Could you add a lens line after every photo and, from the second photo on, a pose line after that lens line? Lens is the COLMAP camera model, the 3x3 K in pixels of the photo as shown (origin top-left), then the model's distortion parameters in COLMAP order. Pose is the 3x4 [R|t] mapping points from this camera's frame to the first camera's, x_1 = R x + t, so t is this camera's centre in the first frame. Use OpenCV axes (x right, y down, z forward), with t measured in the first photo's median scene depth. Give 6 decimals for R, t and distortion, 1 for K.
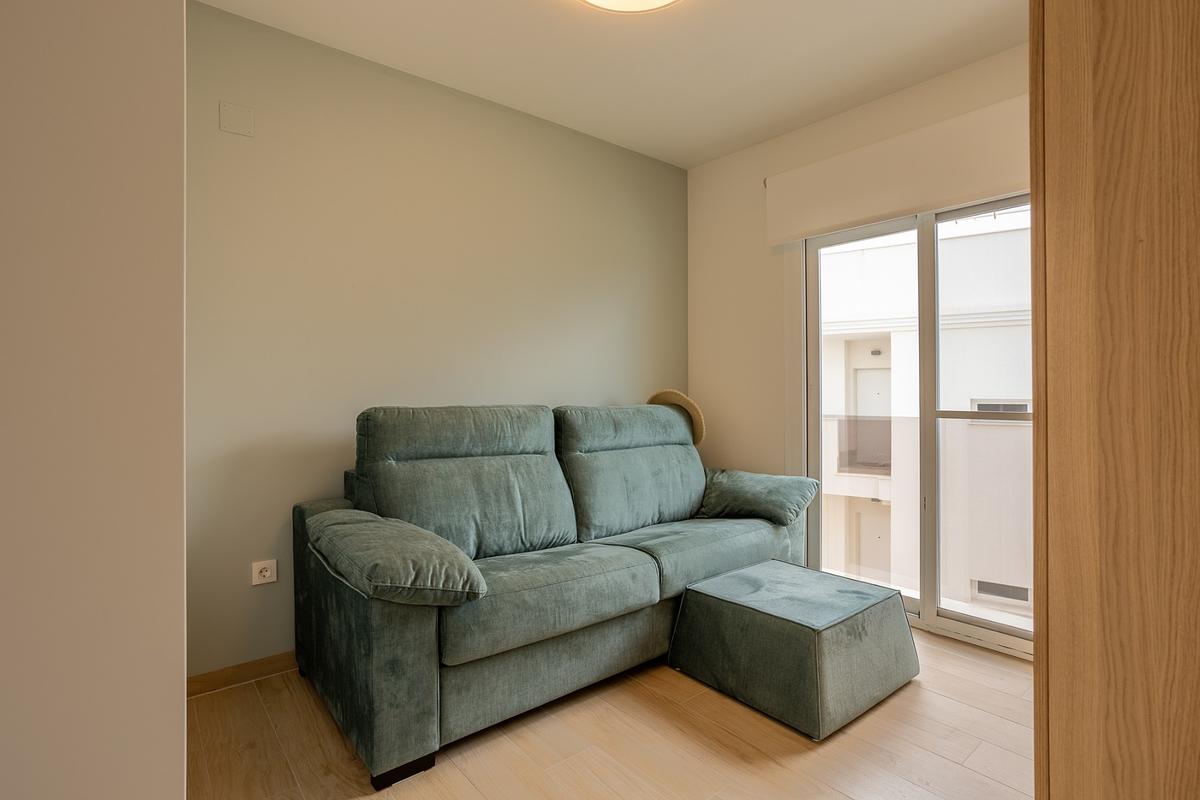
lens RADIAL K [[602.2, 0, 601.2], [0, 602.2, 392.4], [0, 0, 1]] dist [0.000806, 0.000554]
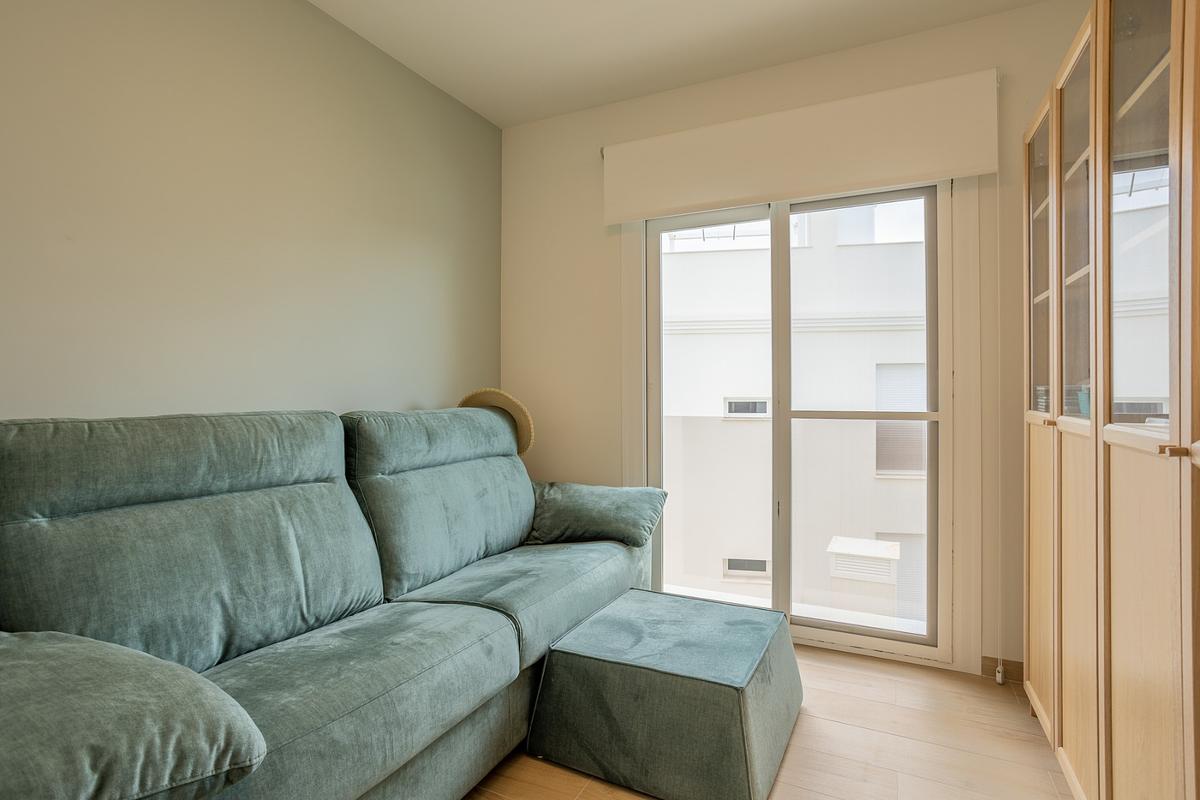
lens RADIAL K [[591.1, 0, 614.8], [0, 591.1, 394.3], [0, 0, 1]] dist [-0.035096, 0.028706]
pose [[0.907687, -0.003225, 0.419636, -0.090706], [0.001894, 0.999992, 0.003589, 0.000321], [-0.419644, -0.002463, 0.907685, 0.278129]]
